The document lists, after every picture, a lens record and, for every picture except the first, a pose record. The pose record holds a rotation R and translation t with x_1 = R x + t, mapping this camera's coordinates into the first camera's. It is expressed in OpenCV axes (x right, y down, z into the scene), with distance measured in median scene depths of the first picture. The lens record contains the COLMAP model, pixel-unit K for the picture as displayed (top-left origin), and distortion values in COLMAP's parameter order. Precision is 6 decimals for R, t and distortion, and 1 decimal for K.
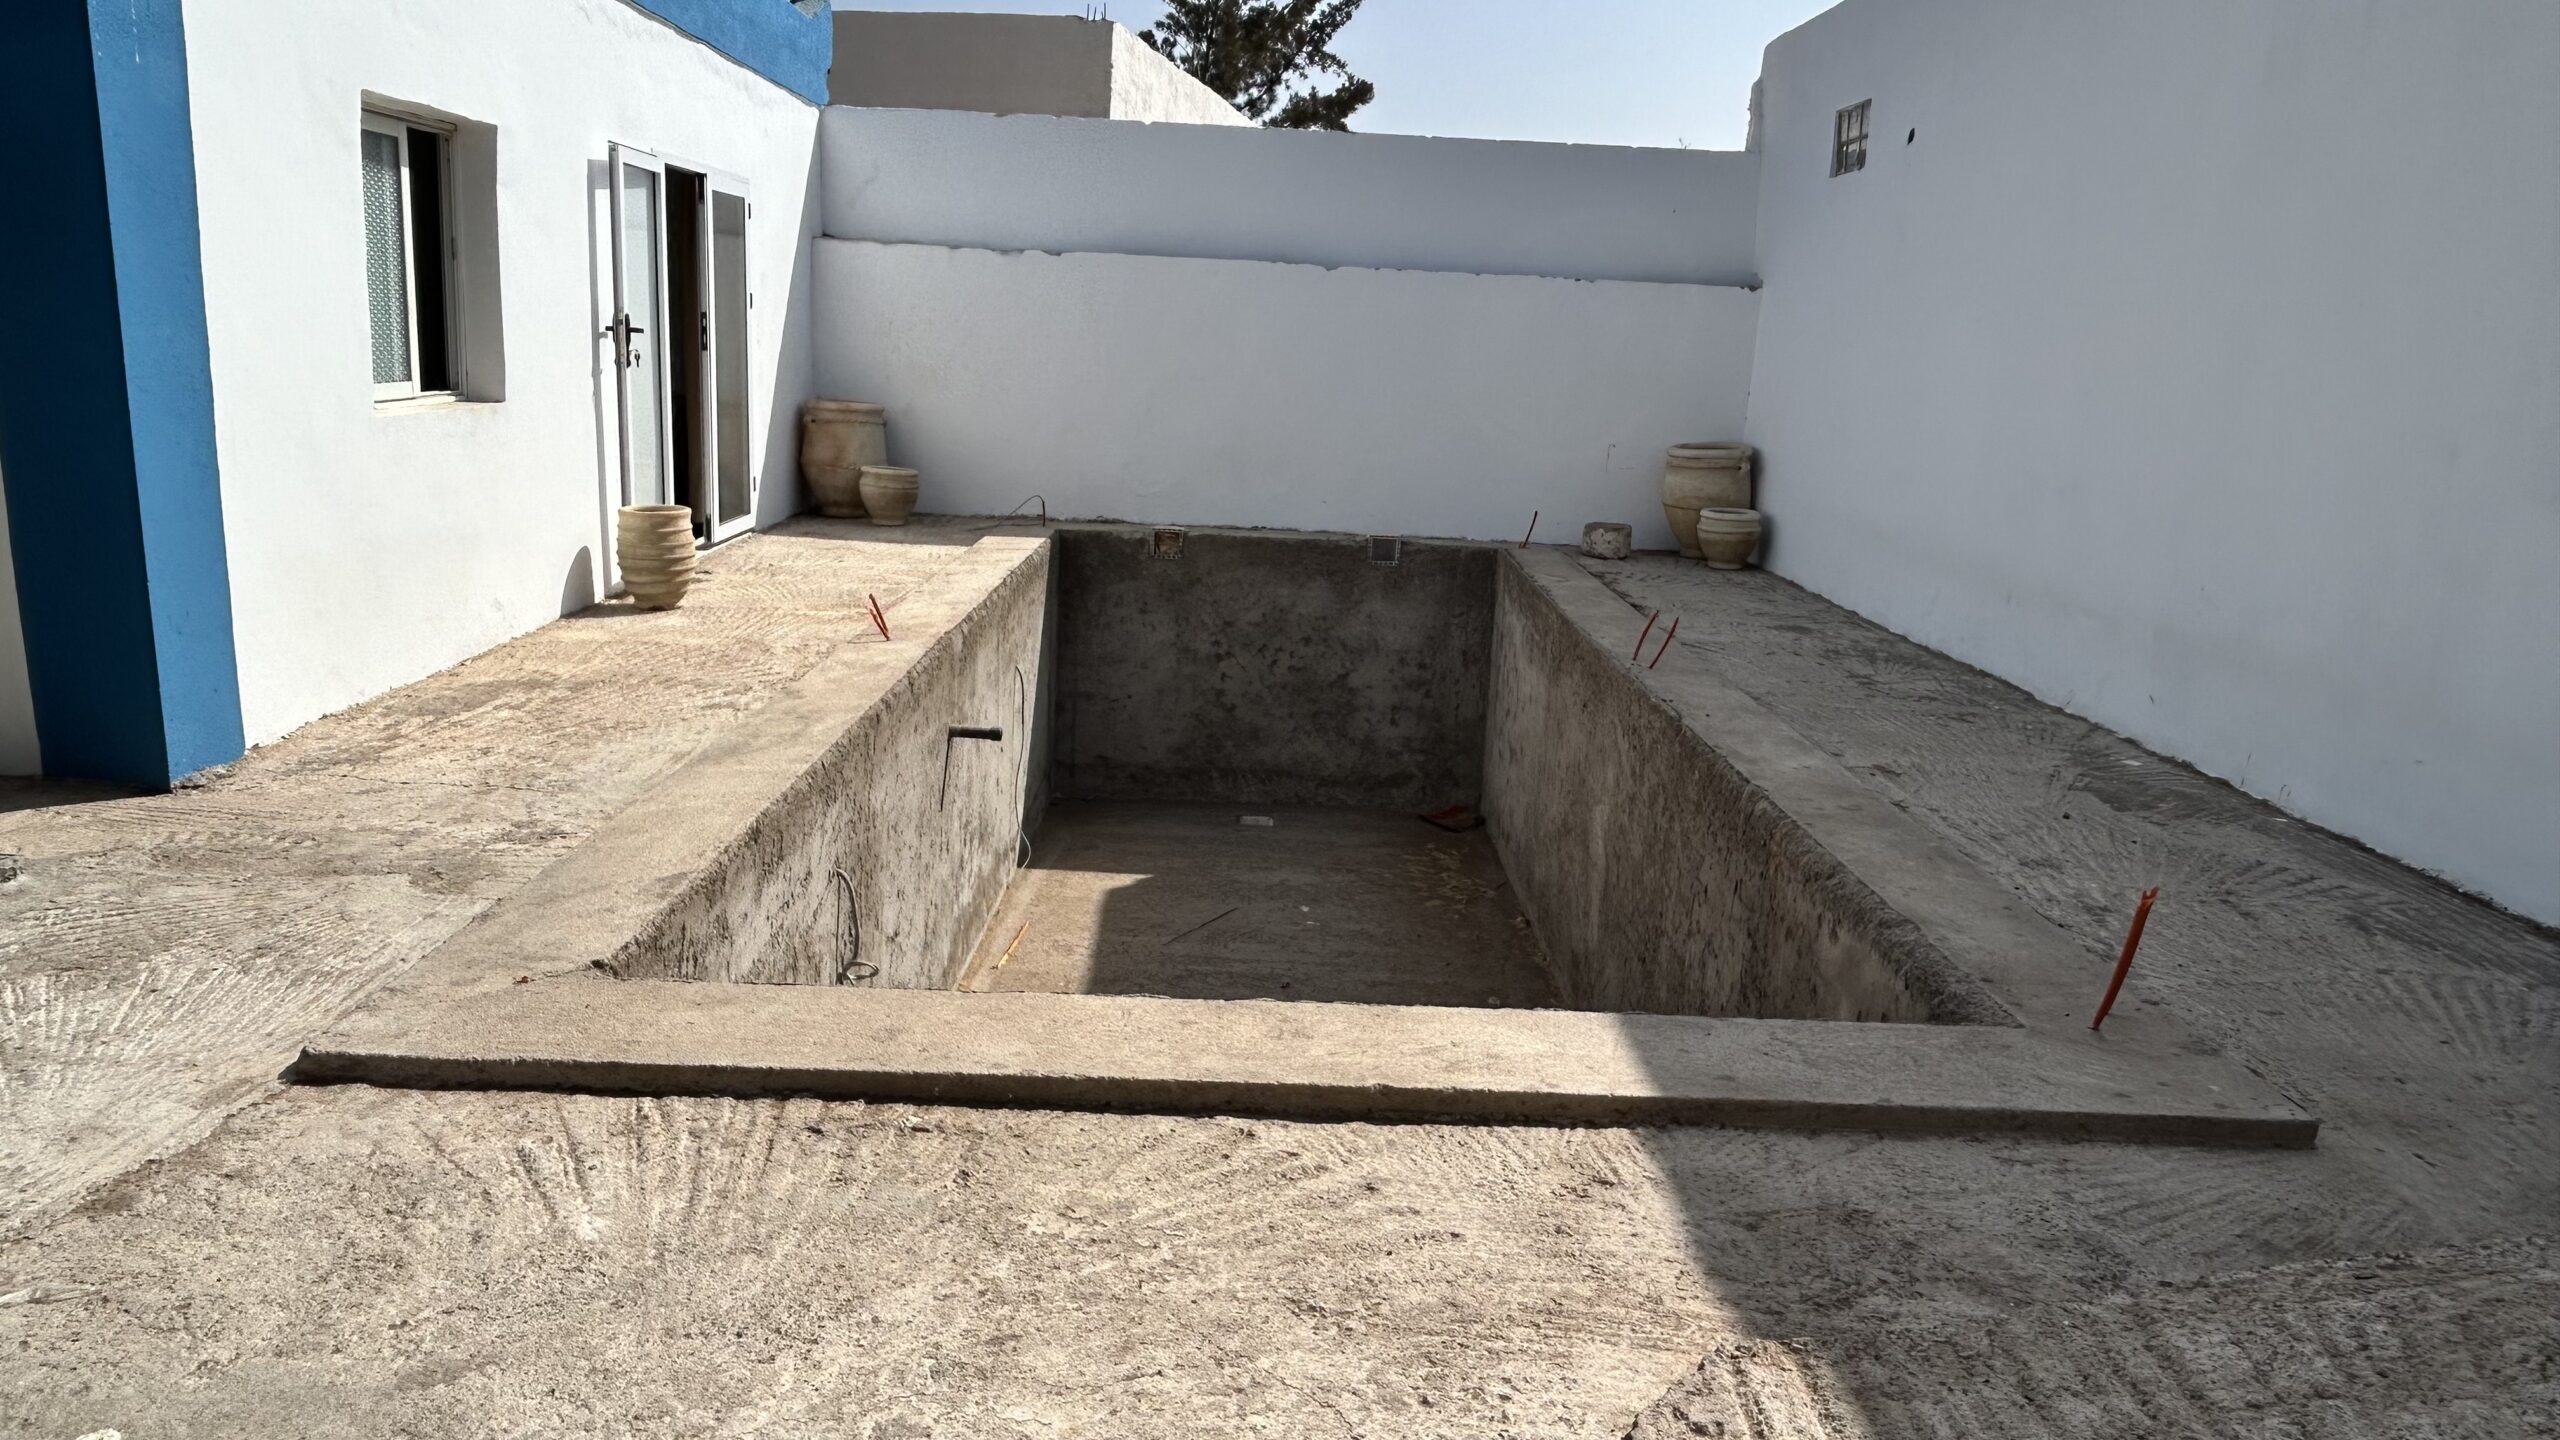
lens RADIAL K [[1687.6, 0, 1265.1], [0, 1687.6, 711.0], [0, 0, 1]] dist [0.006603, -0.018890]
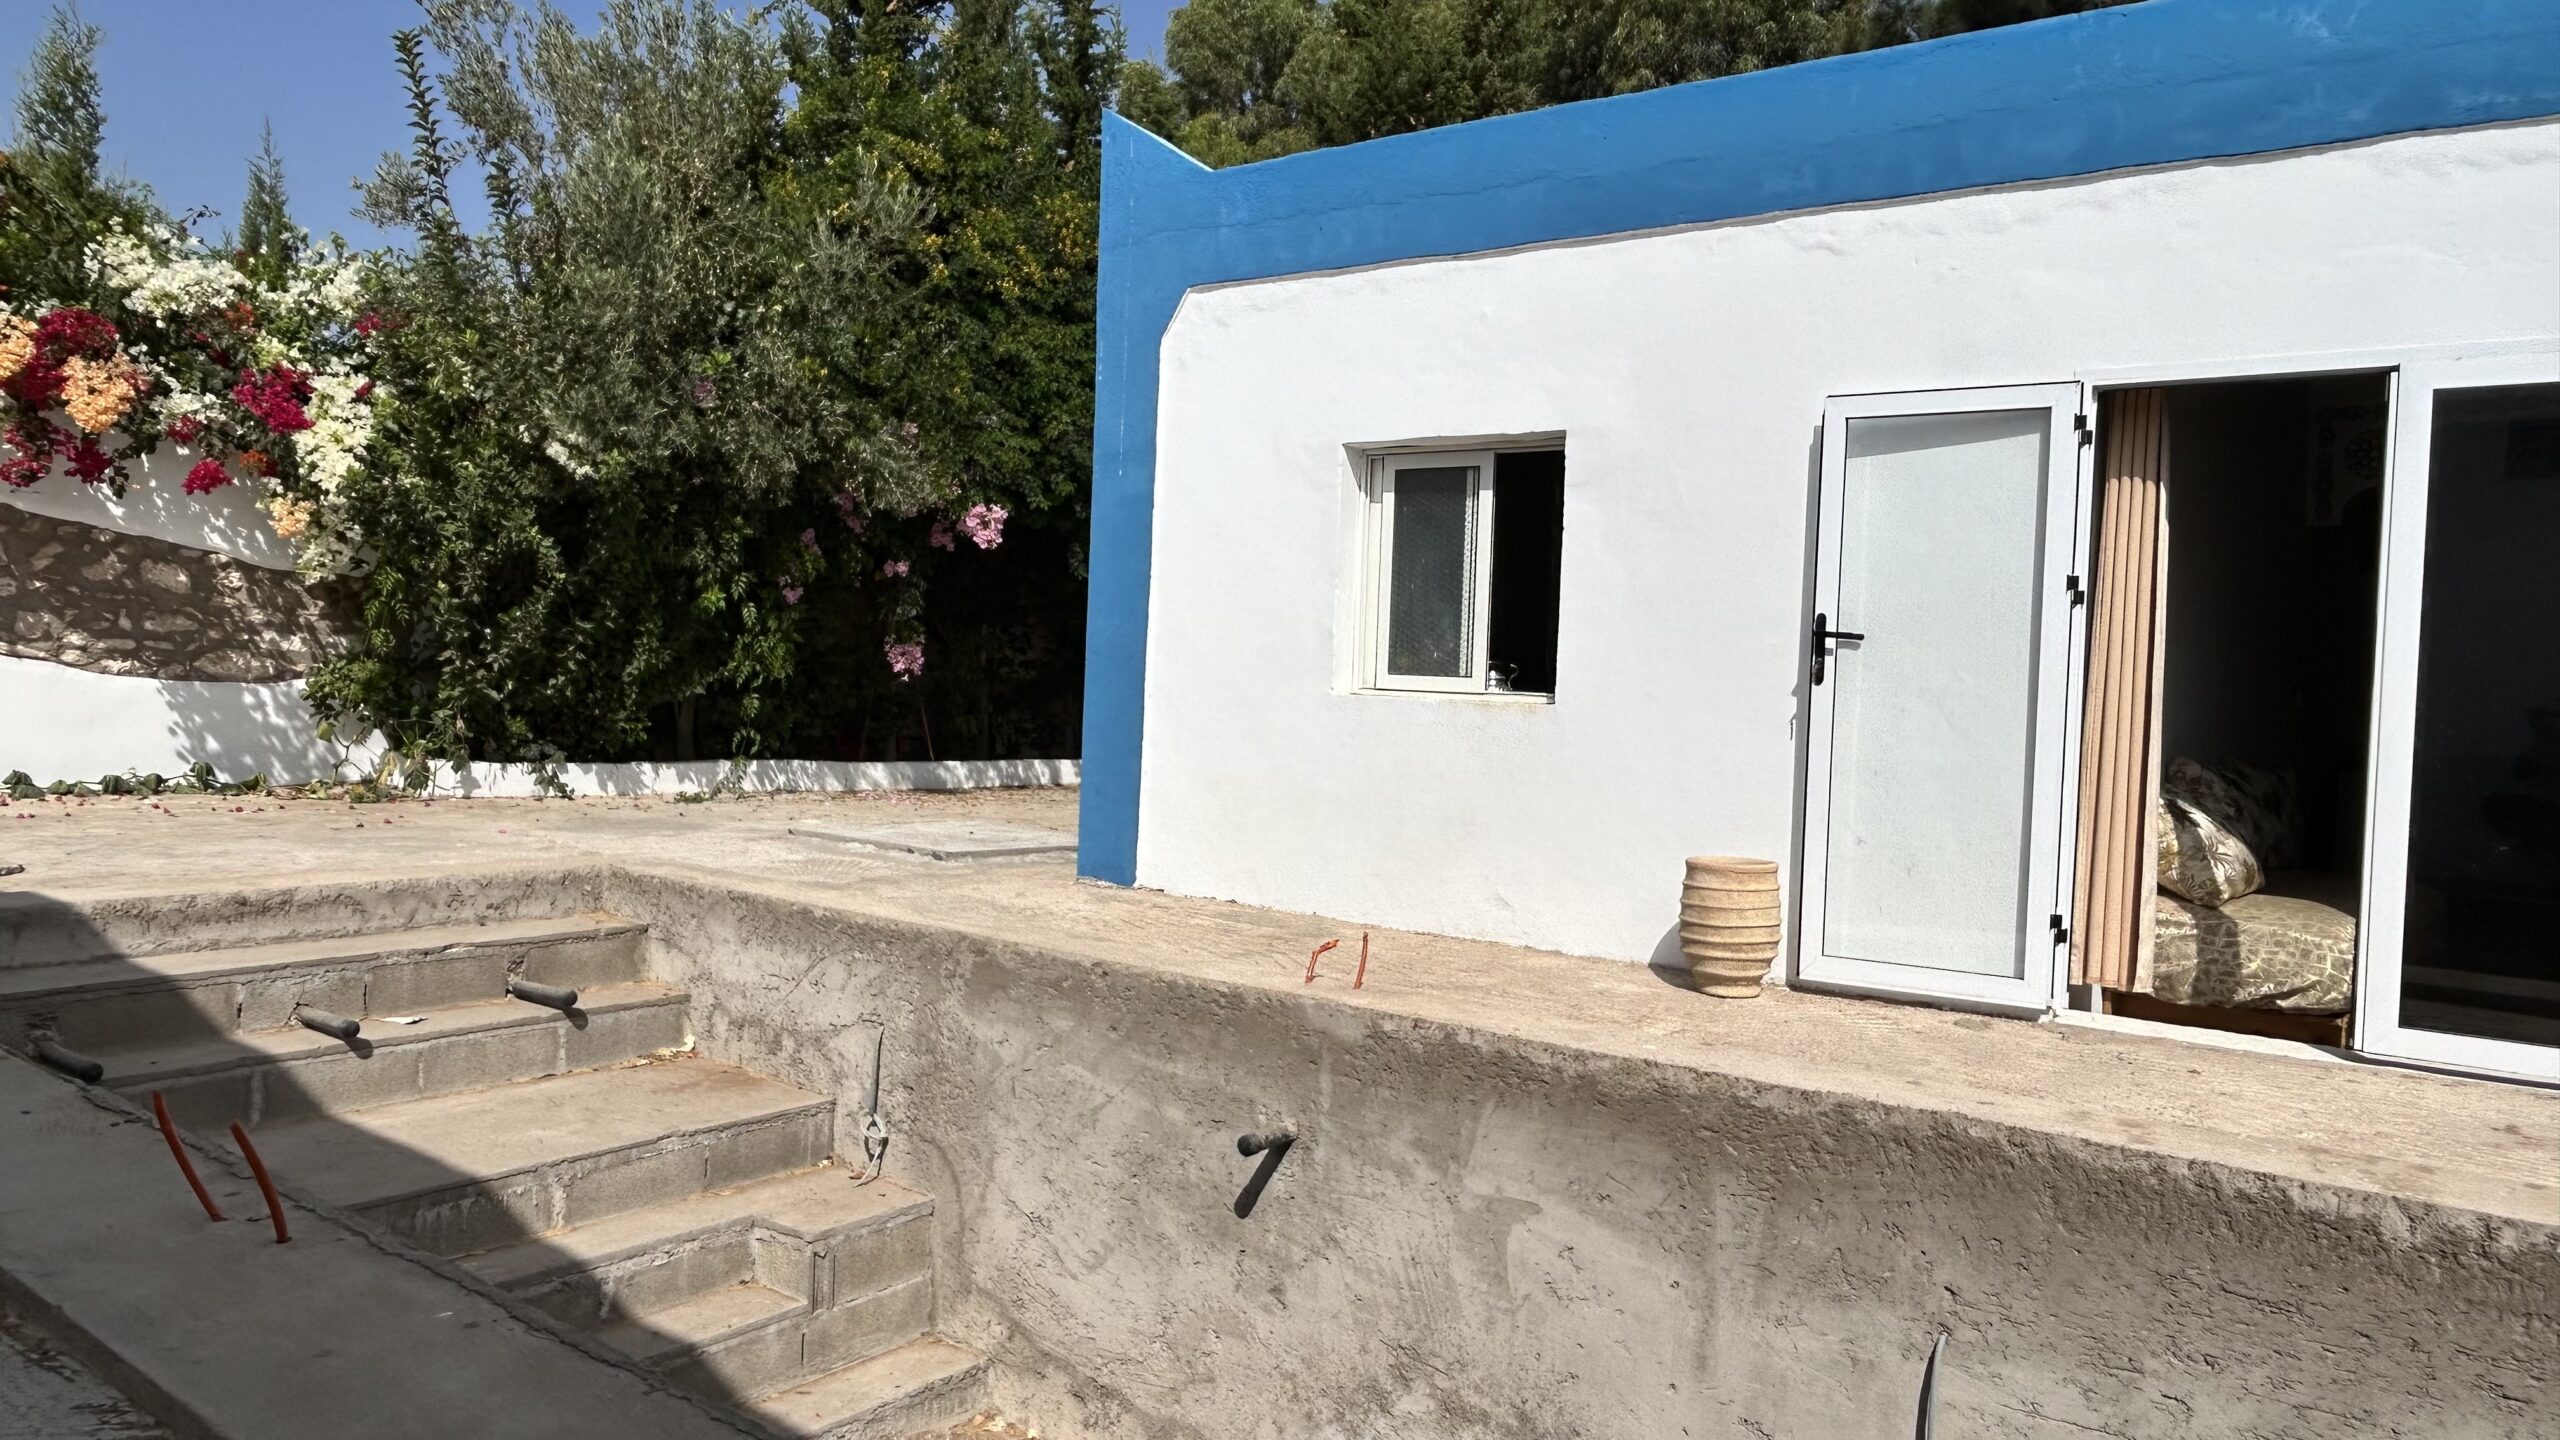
lens RADIAL K [[1687.6, 0, 1256.7], [0, 1687.6, 712.1], [0, 0, 1]] dist [0.006603, -0.018890]
pose [[-0.615005, -0.051372, -0.786848, 0.486417], [-0.240539, 0.962536, 0.125164, -0.304364], [0.750939, 0.266244, -0.604321, 1.713669]]
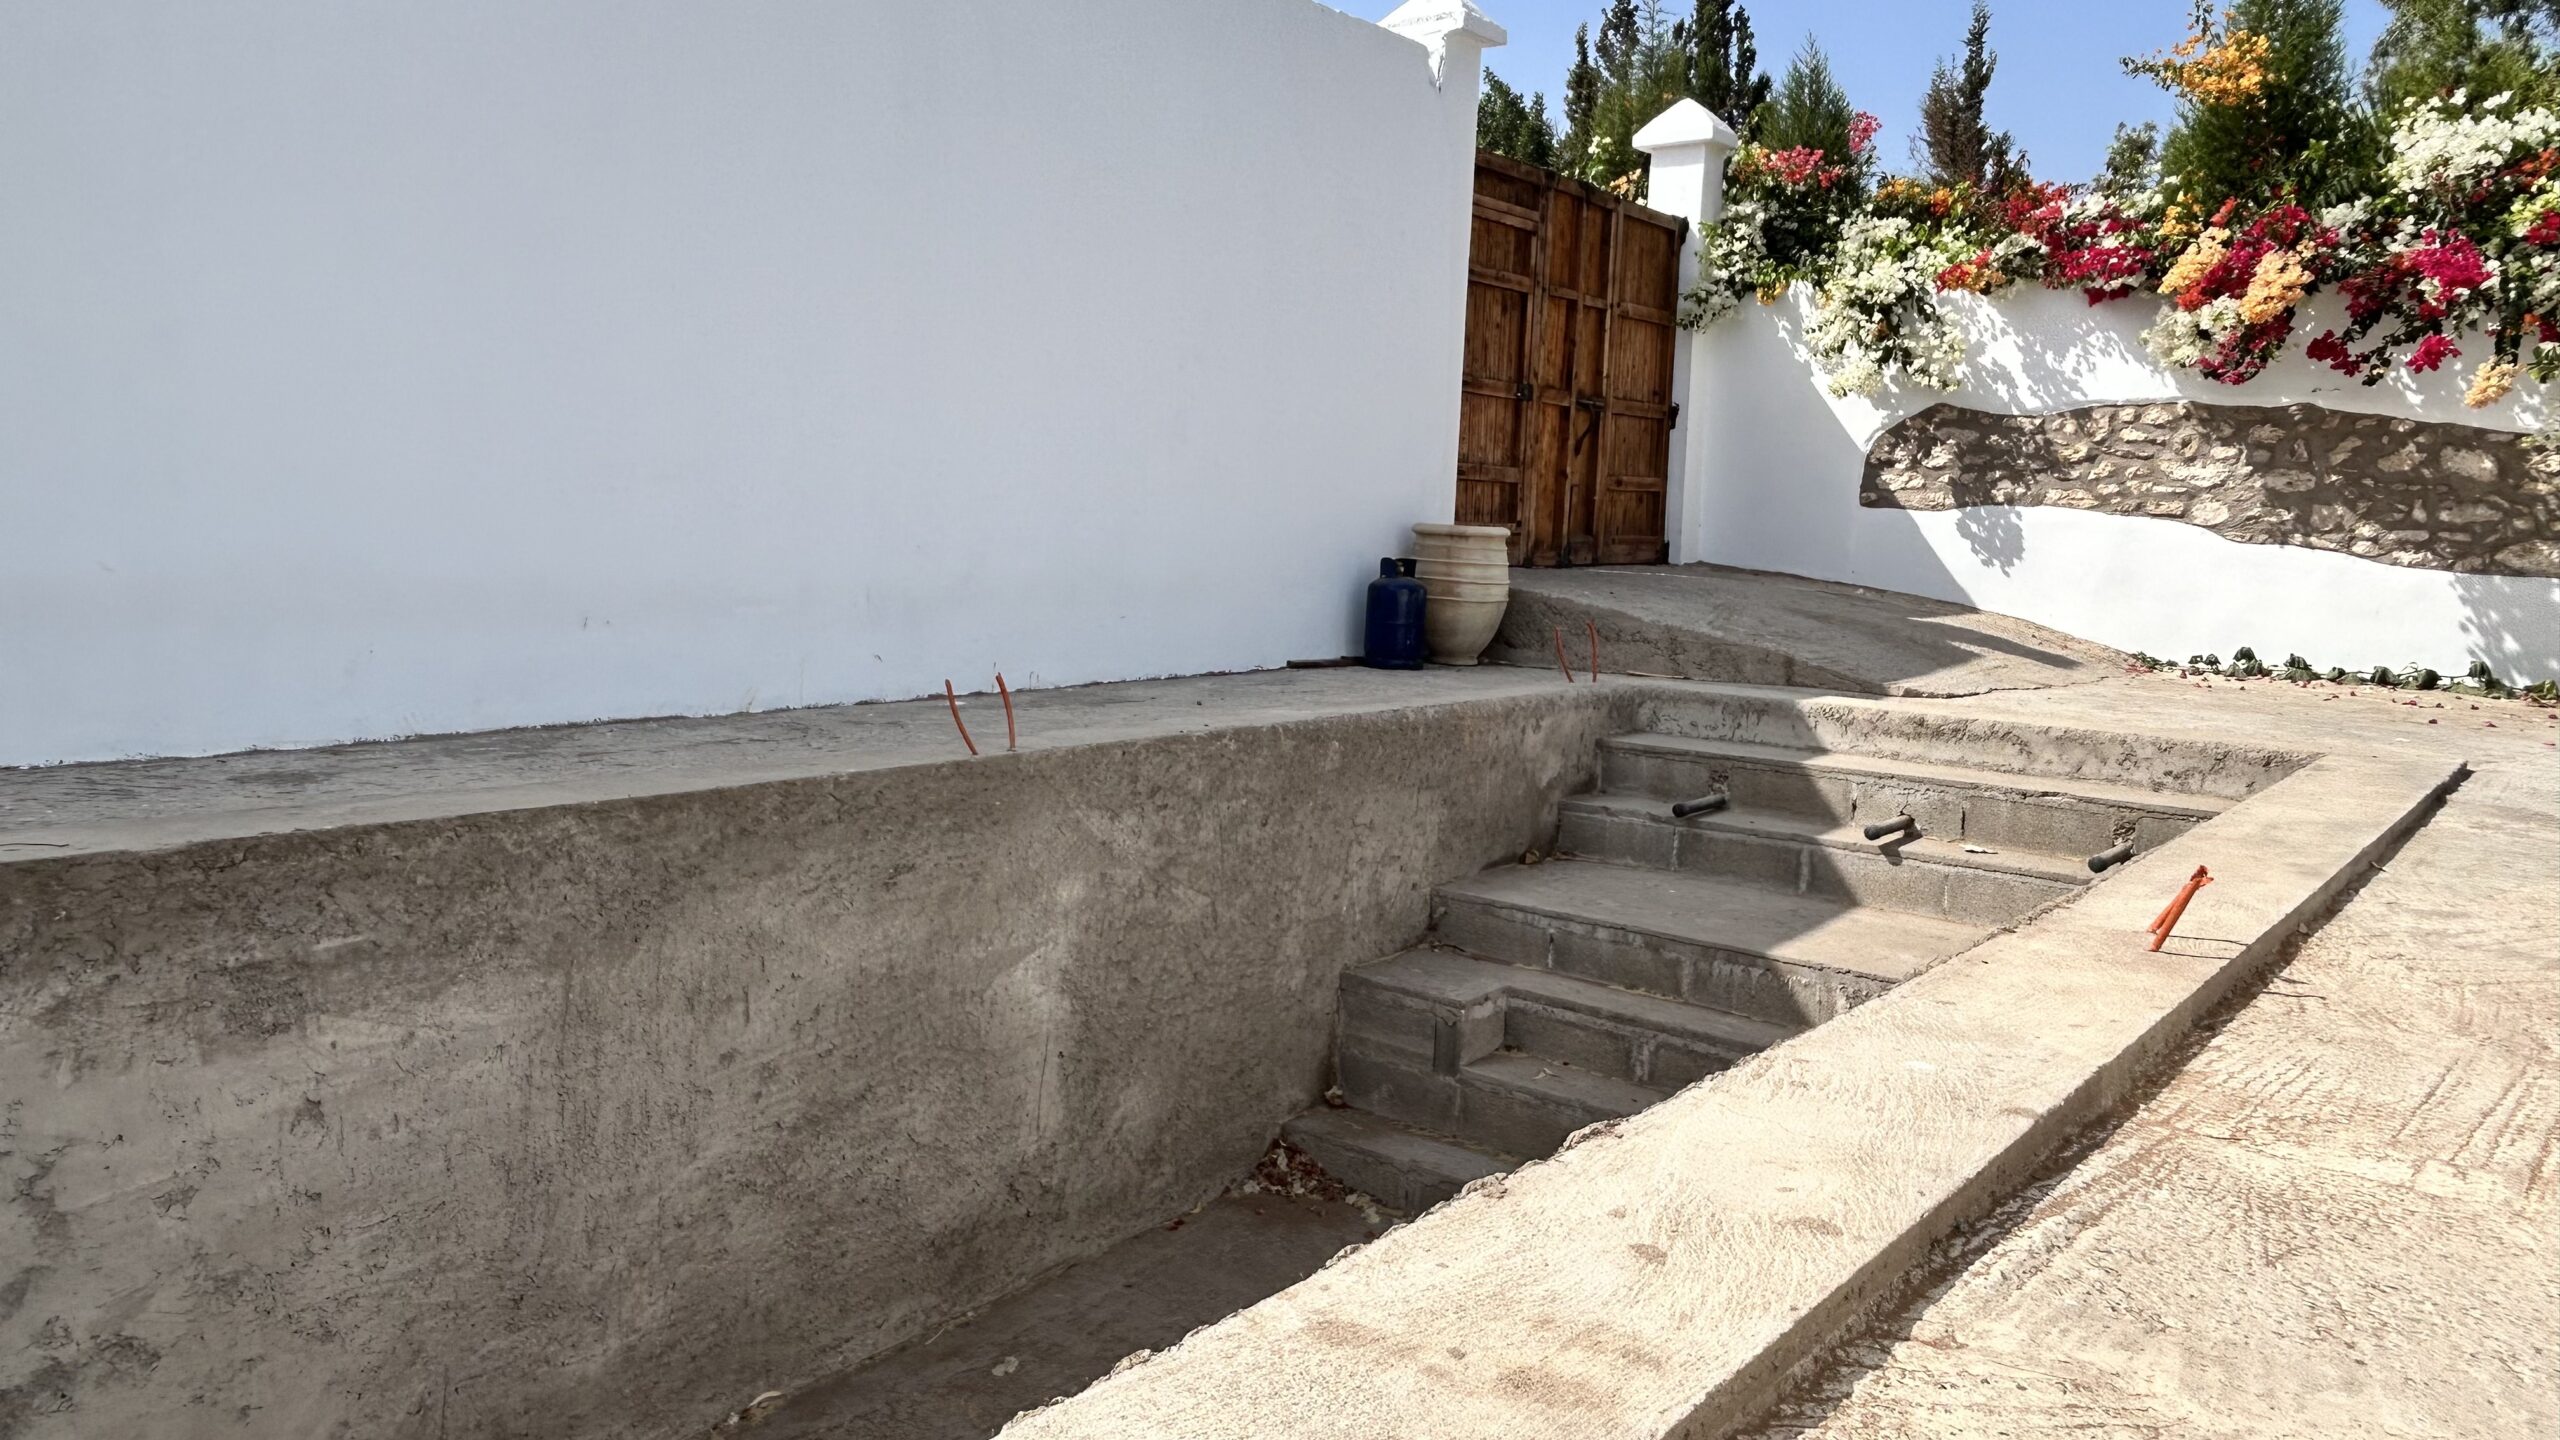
lens RADIAL K [[1687.6, 0, 1276.5], [0, 1687.6, 713.6], [0, 0, 1]] dist [0.006603, -0.018890]
pose [[-0.765202, -0.143468, 0.627601, -0.388281], [0.075471, 0.948141, 0.308760, -0.318017], [-0.639352, 0.283629, -0.714692, 1.783617]]
